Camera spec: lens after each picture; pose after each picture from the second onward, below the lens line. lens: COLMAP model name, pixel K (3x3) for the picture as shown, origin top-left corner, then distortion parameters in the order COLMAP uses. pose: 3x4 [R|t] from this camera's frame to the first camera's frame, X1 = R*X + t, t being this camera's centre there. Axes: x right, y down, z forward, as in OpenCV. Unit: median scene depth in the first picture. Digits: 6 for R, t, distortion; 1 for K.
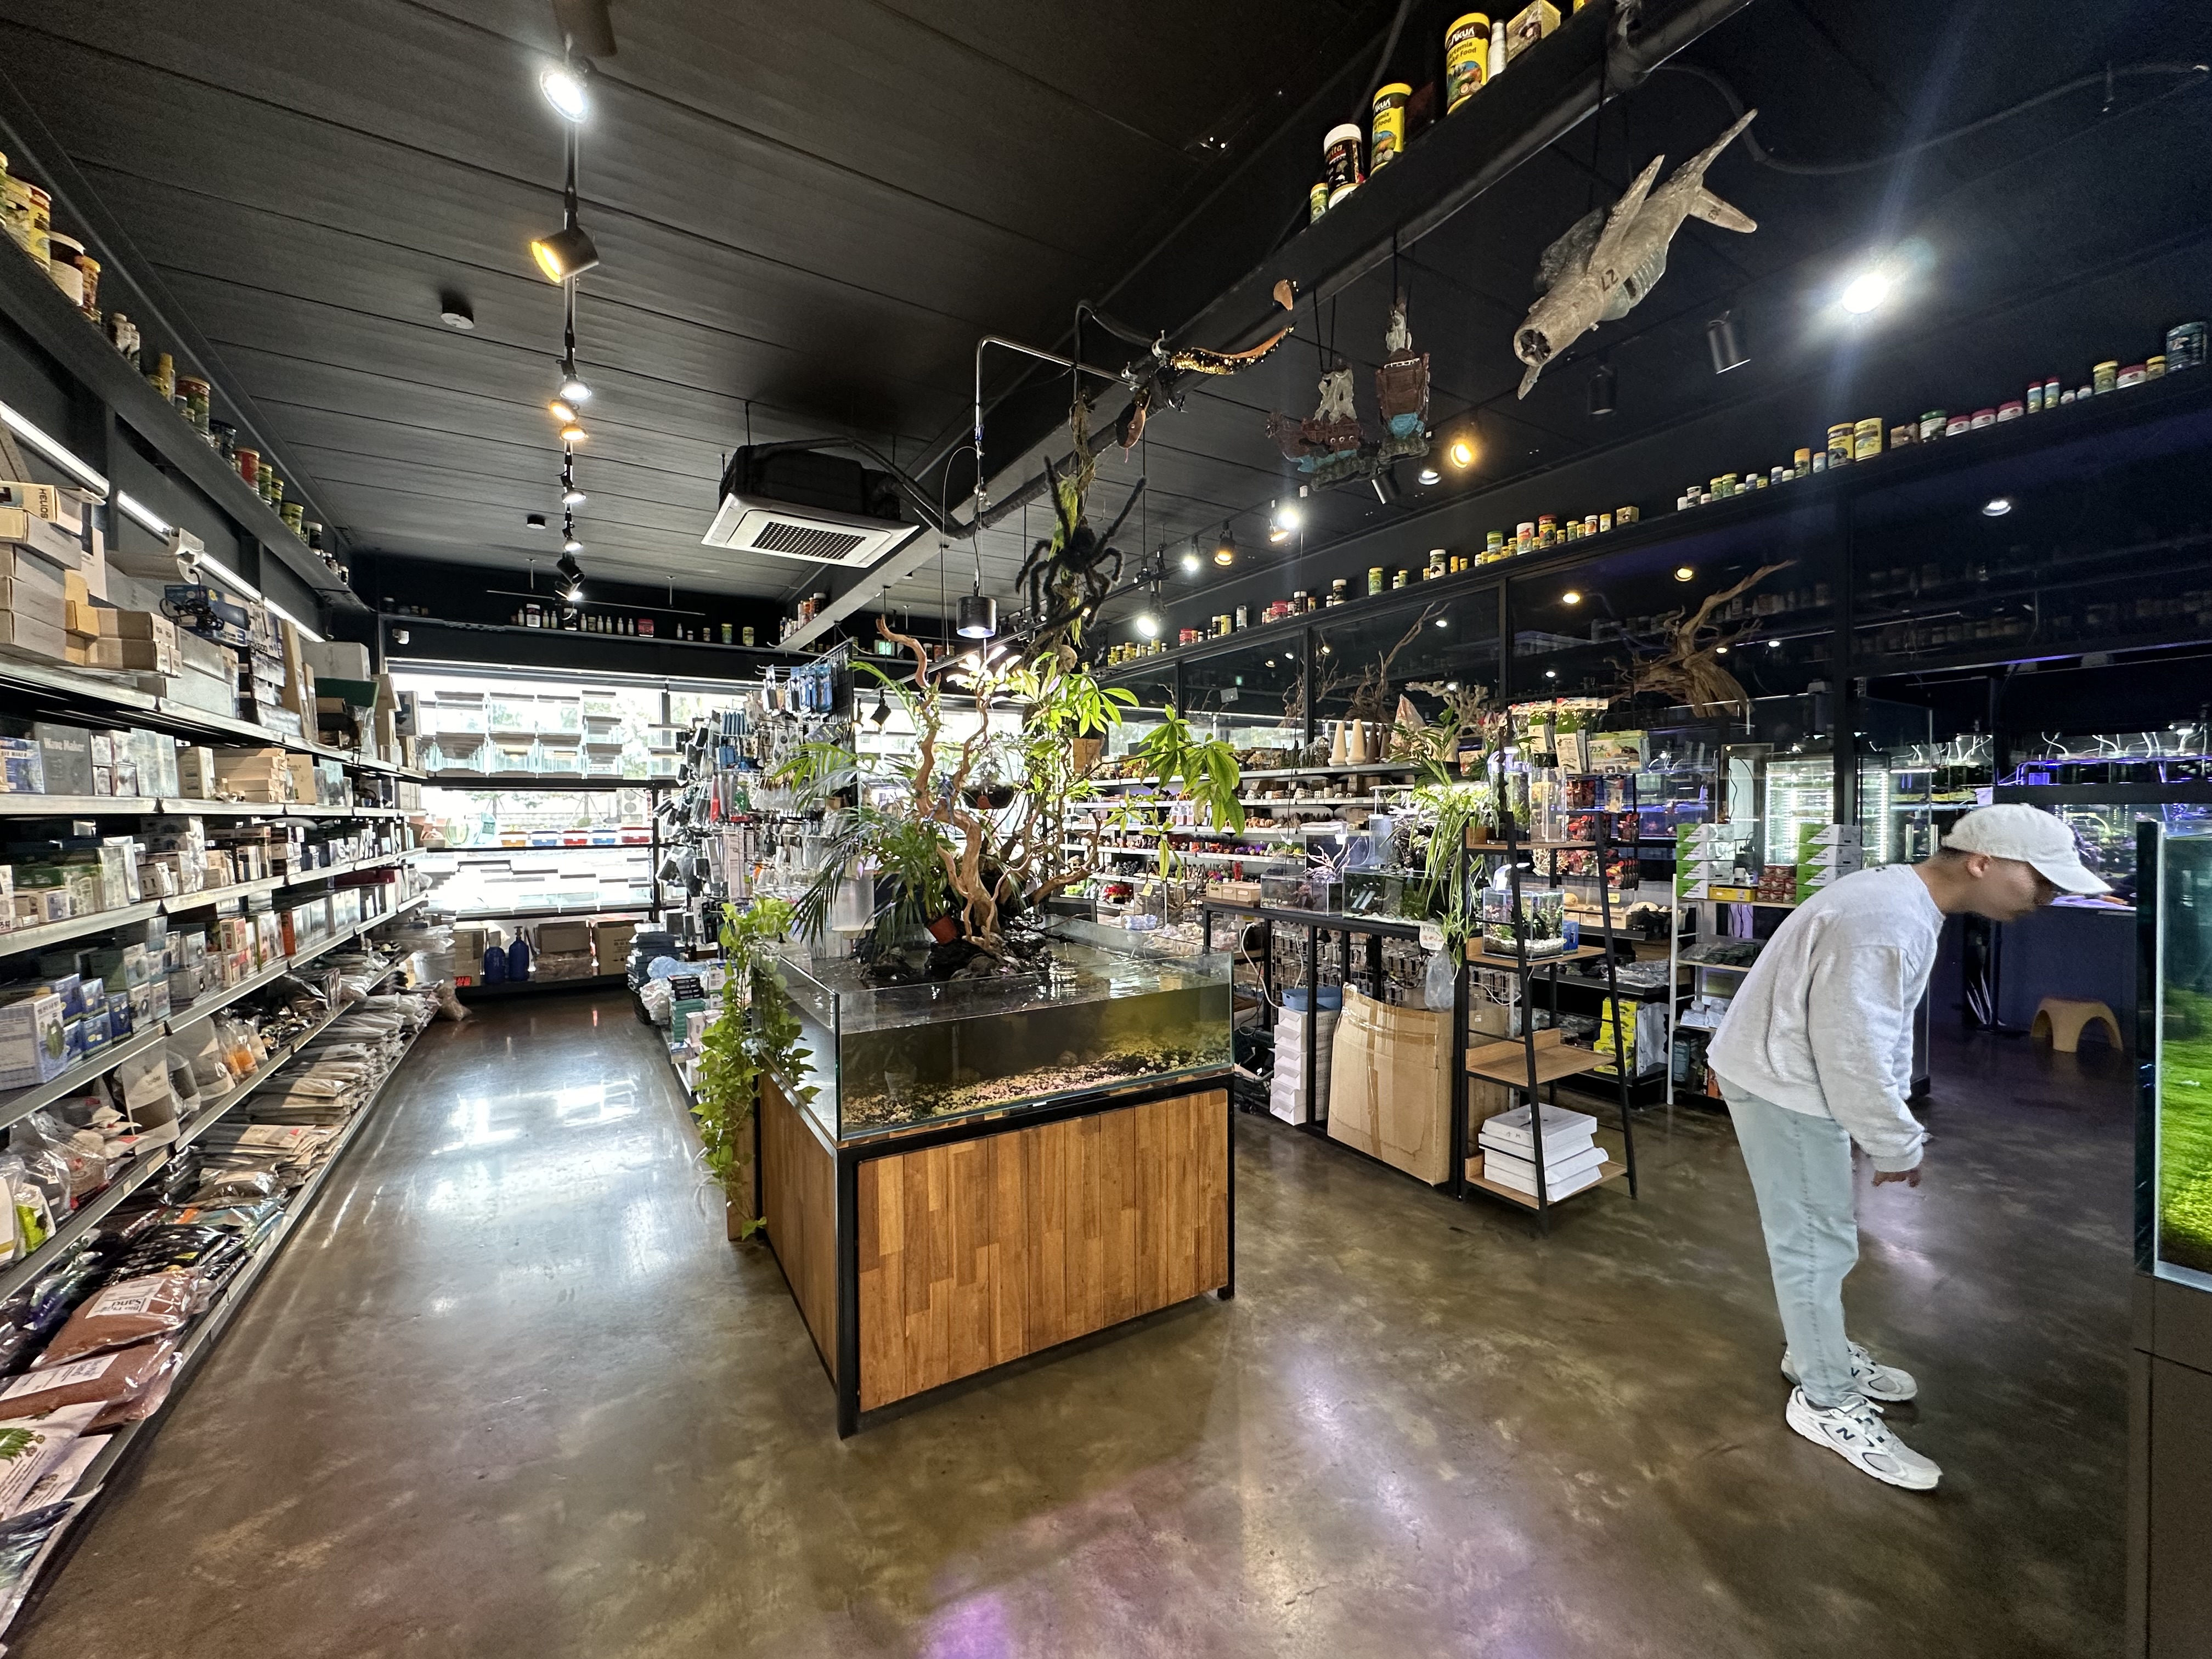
lens RADIAL K [[885.4, 0, 1106.0], [0, 885.4, 829.5], [0, 0, 1]] dist [-0.000810, -0.000037]
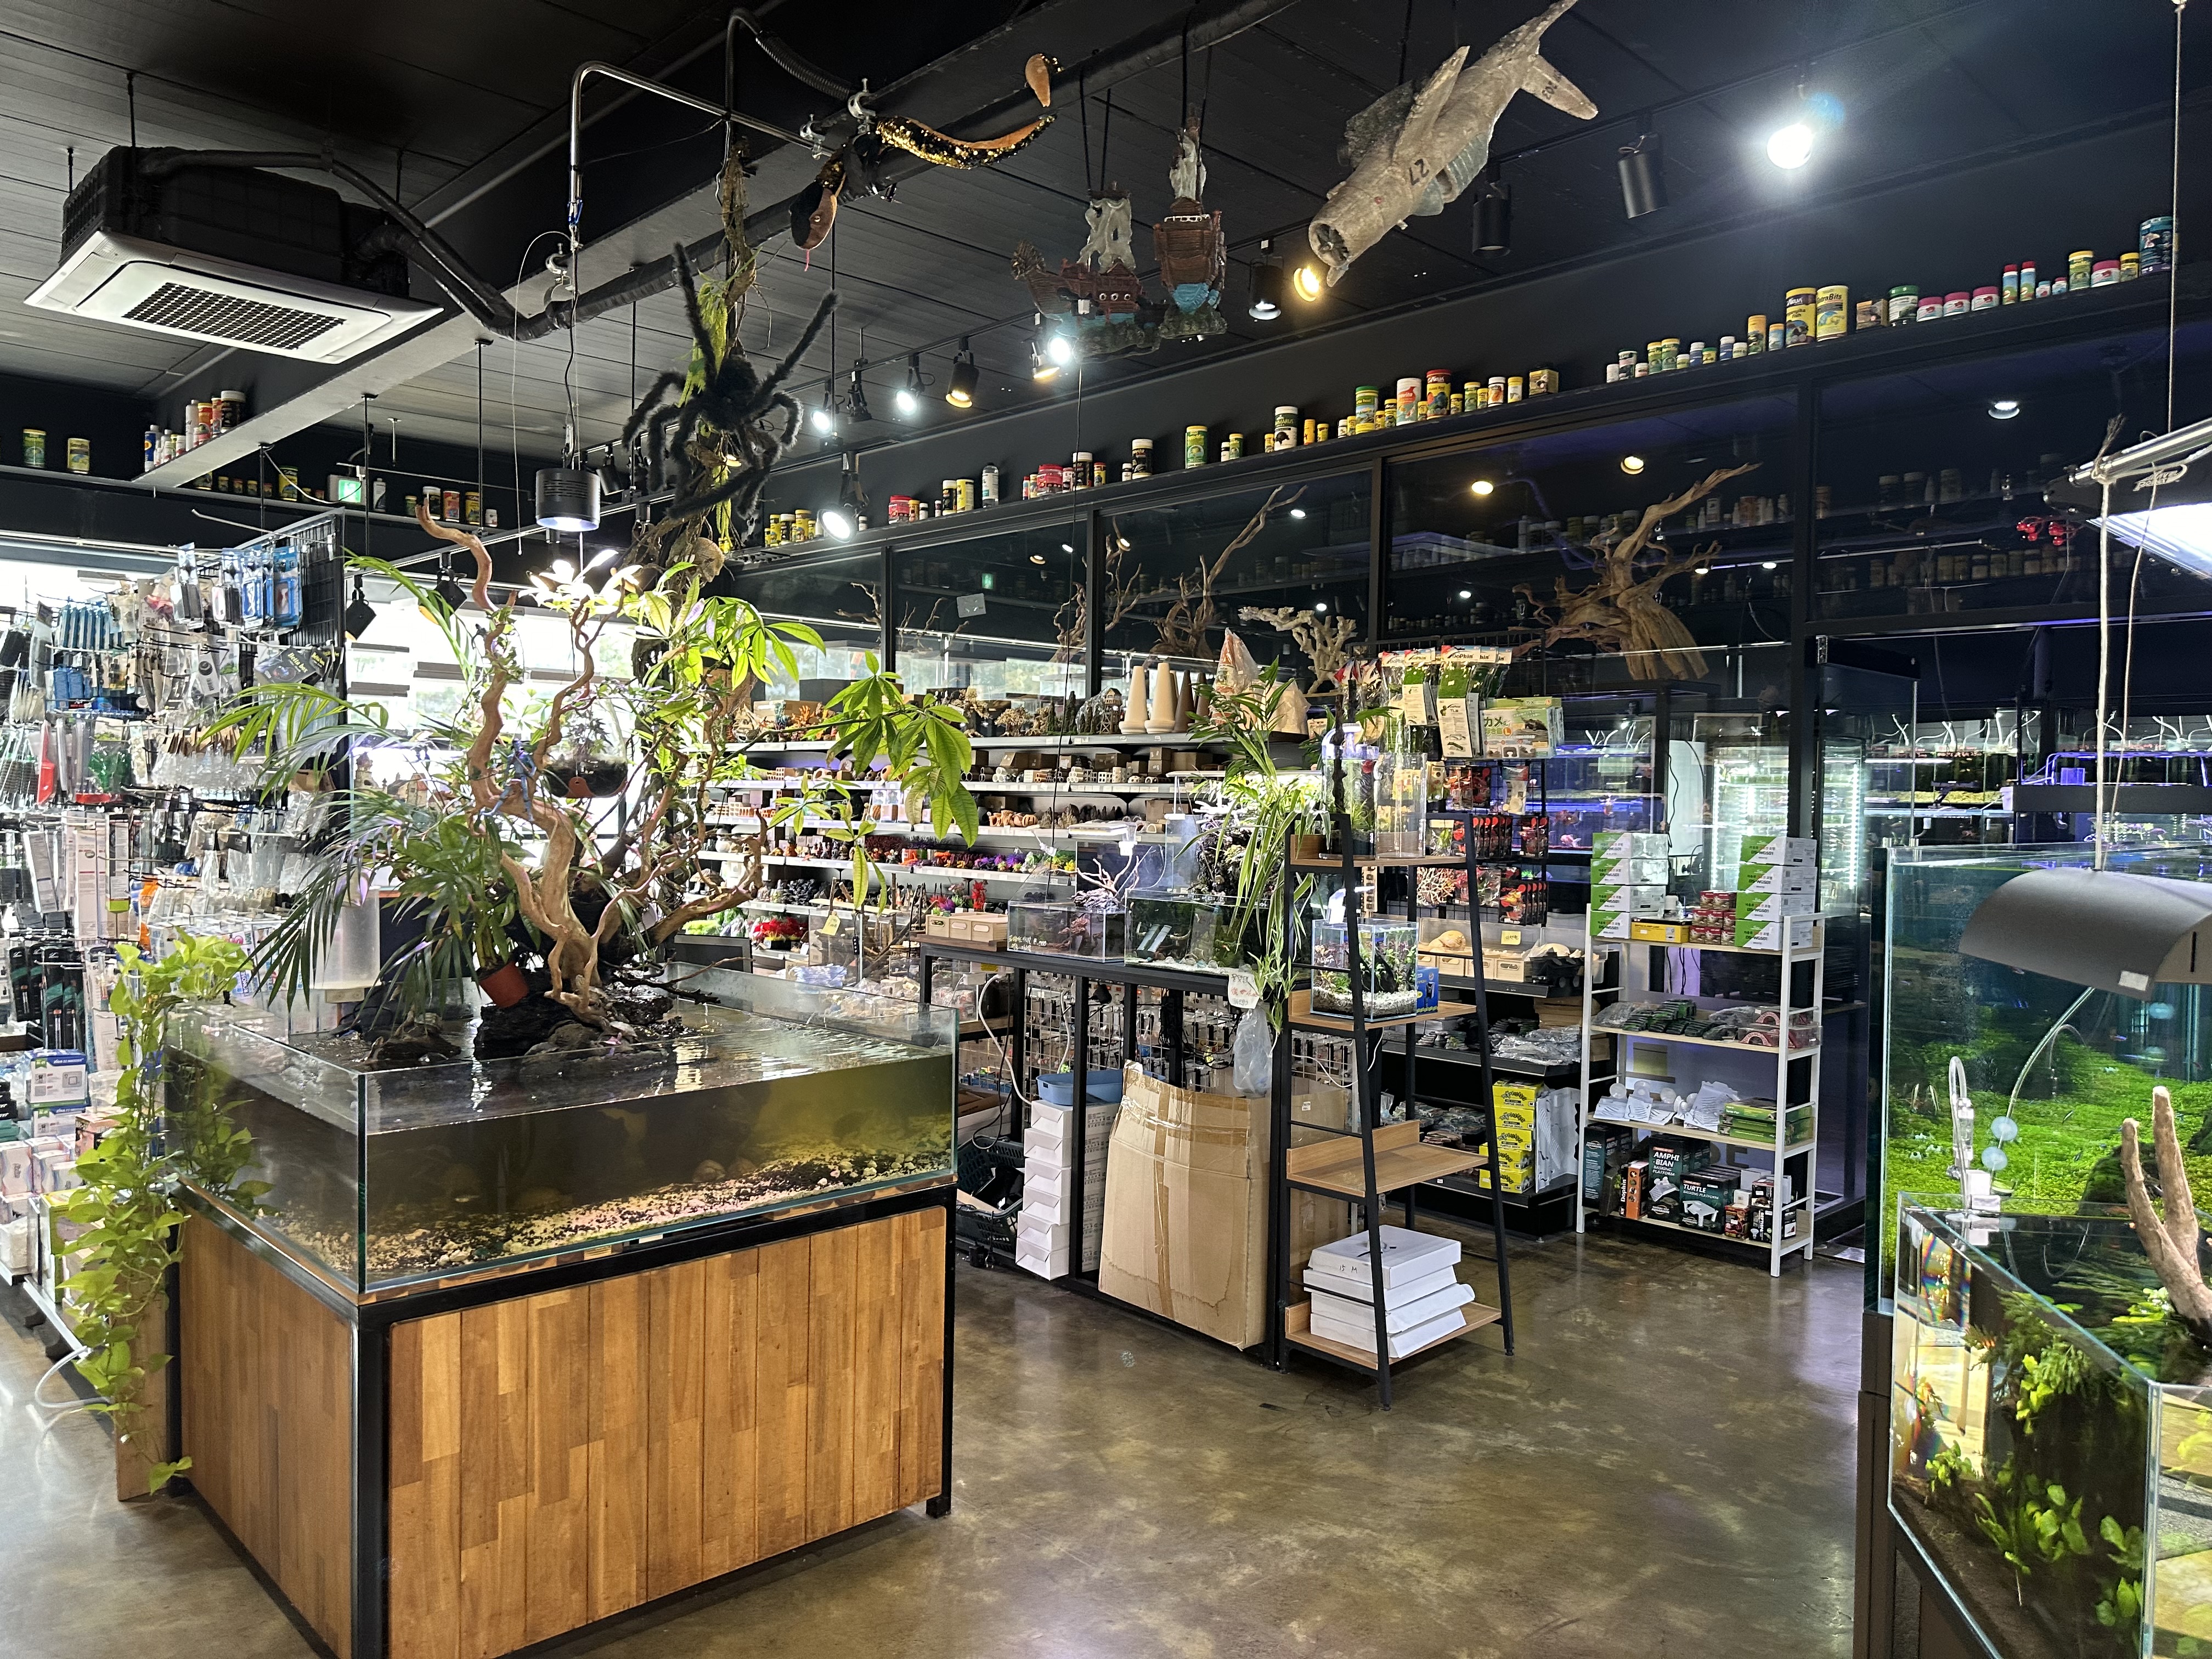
lens RADIAL K [[1563.9, 0, 1104.2], [0, 1563.9, 844.3], [0, 0, 1]] dist [0.124503, -0.190361]
pose [[0.975439, 0.012634, 0.219907, -0.013640], [-0.015428, 0.999821, 0.010991, -0.006037], [-0.219729, -0.014114, 0.975459, -0.178203]]
